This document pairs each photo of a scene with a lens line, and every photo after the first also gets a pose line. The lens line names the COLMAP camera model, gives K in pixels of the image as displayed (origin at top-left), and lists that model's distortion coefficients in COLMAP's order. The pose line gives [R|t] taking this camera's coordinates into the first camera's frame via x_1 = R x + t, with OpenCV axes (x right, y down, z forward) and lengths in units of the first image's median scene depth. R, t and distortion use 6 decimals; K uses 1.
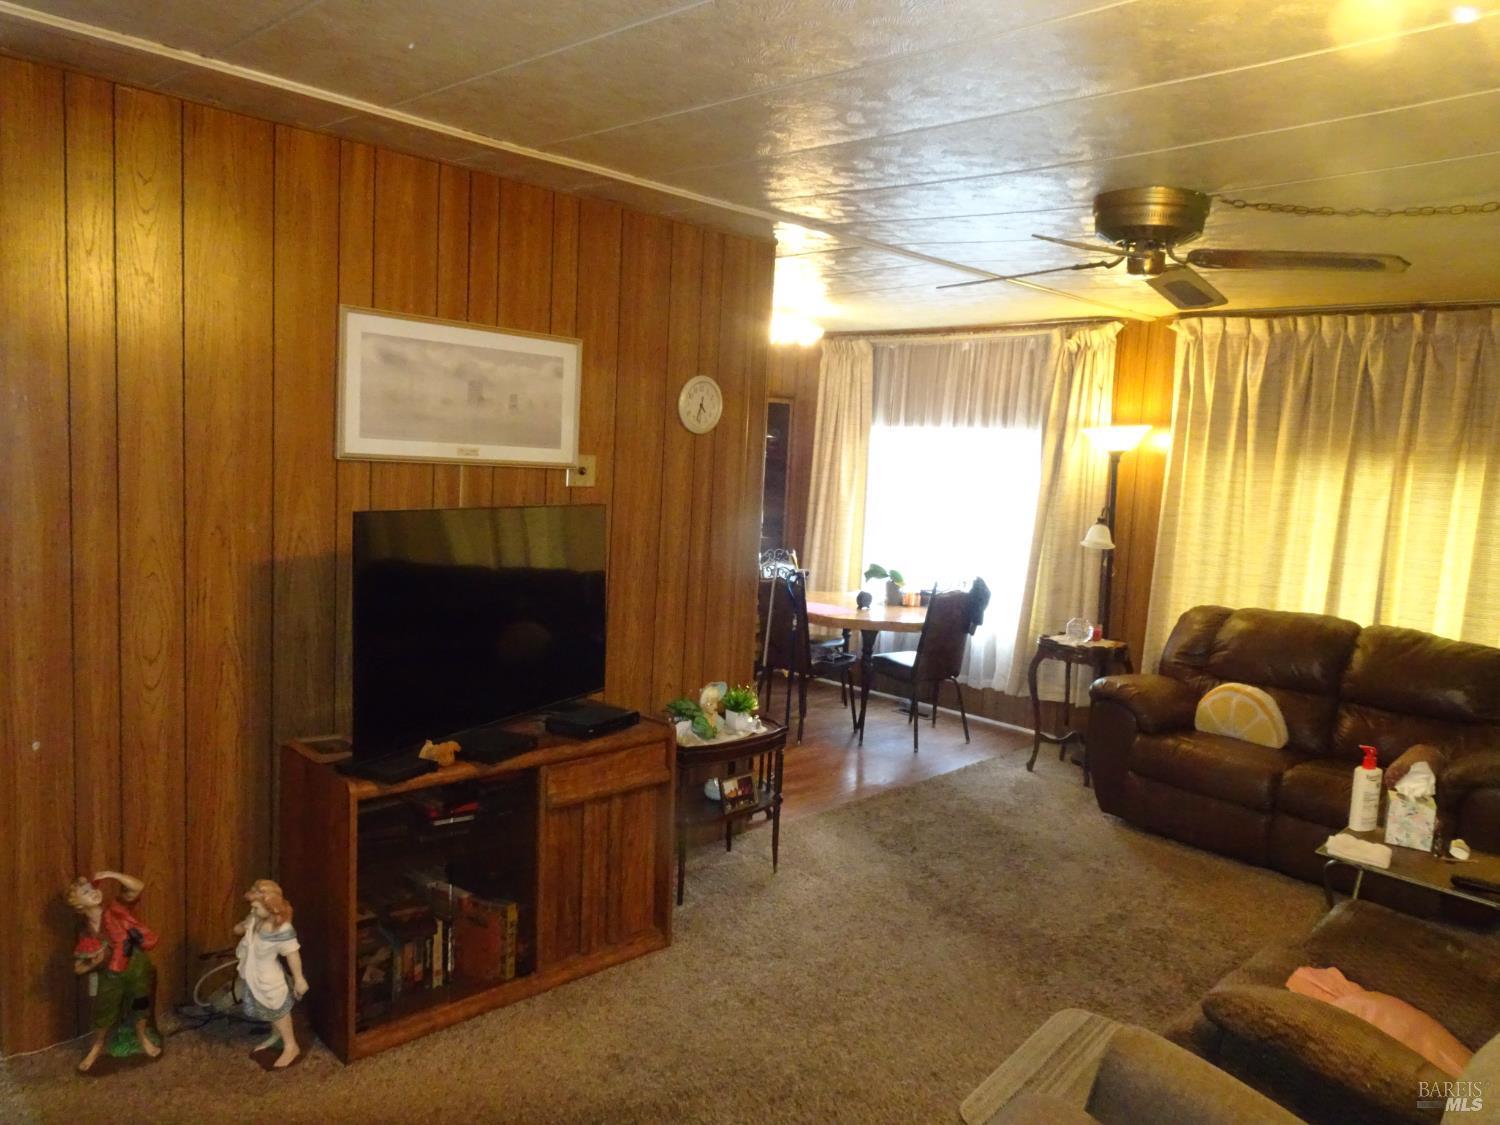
lens RADIAL K [[1067.8, 0, 750.0], [0, 1067.8, 562.5], [0, 0, 1]] dist [0.009099, -0.002660]
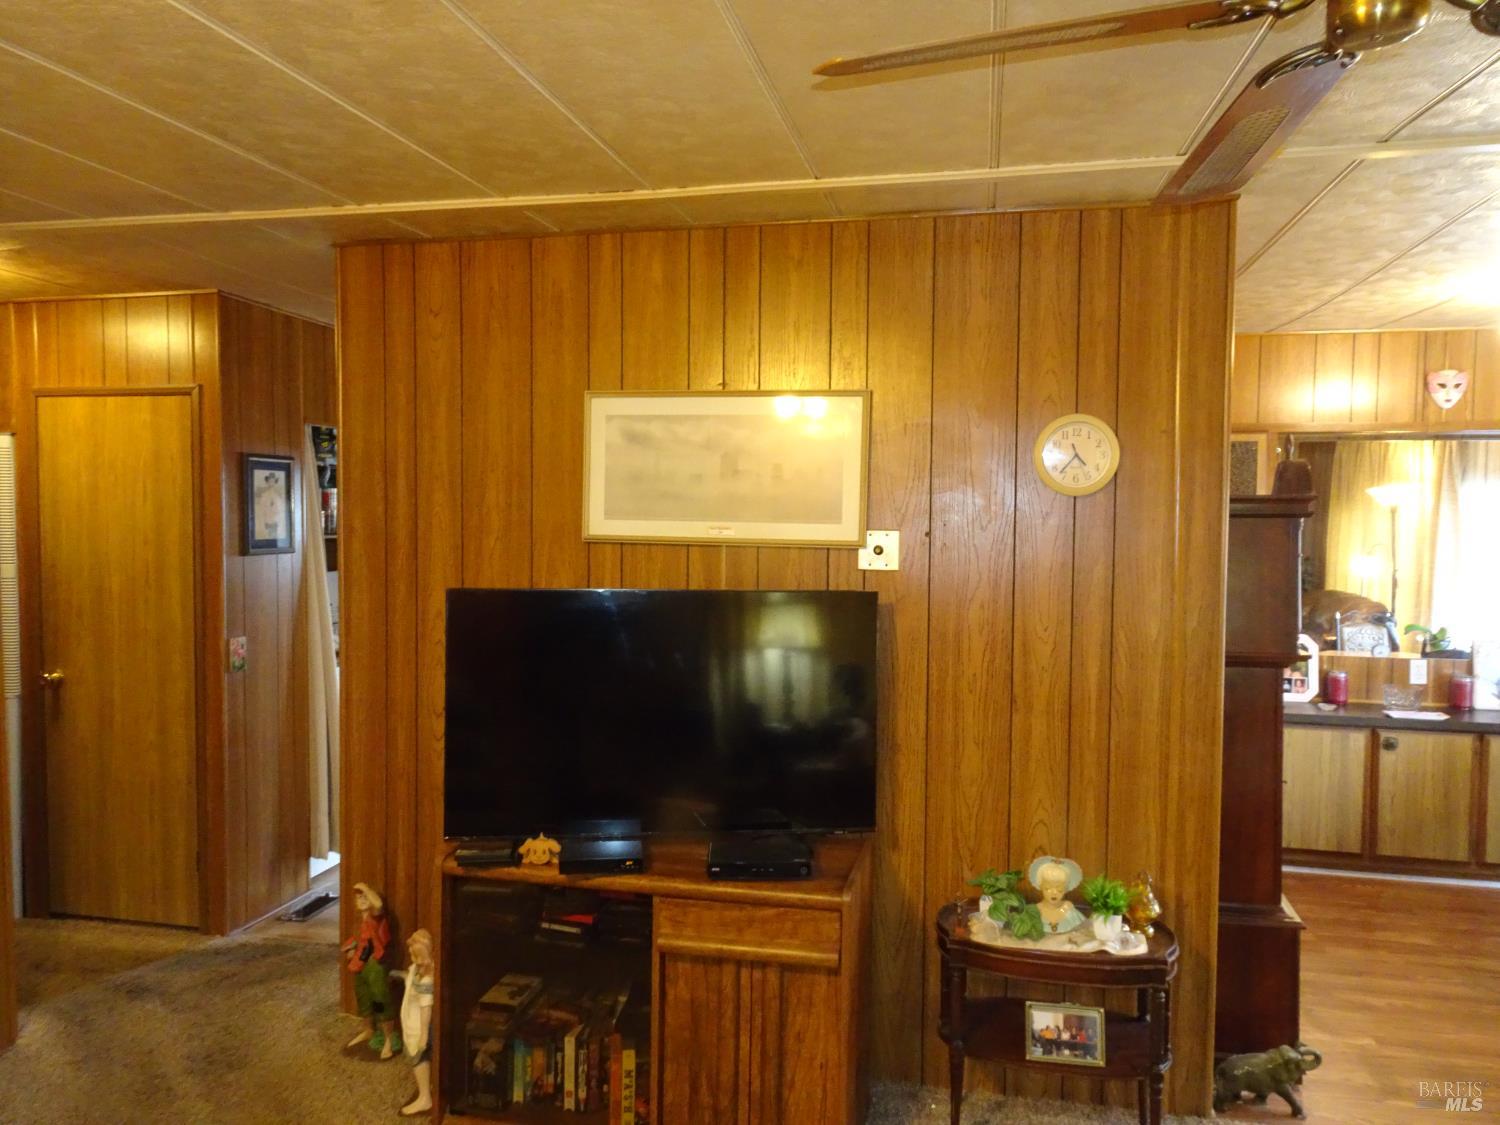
lens RADIAL K [[1067.8, 0, 750.0], [0, 1067.8, 562.5], [0, 0, 1]] dist [0.009099, -0.002660]
pose [[0.544116, -0.008520, -0.838967, 0.551263], [-0.068561, 0.996153, -0.054581, -0.030972], [0.836204, 0.087219, 0.541439, 0.574624]]
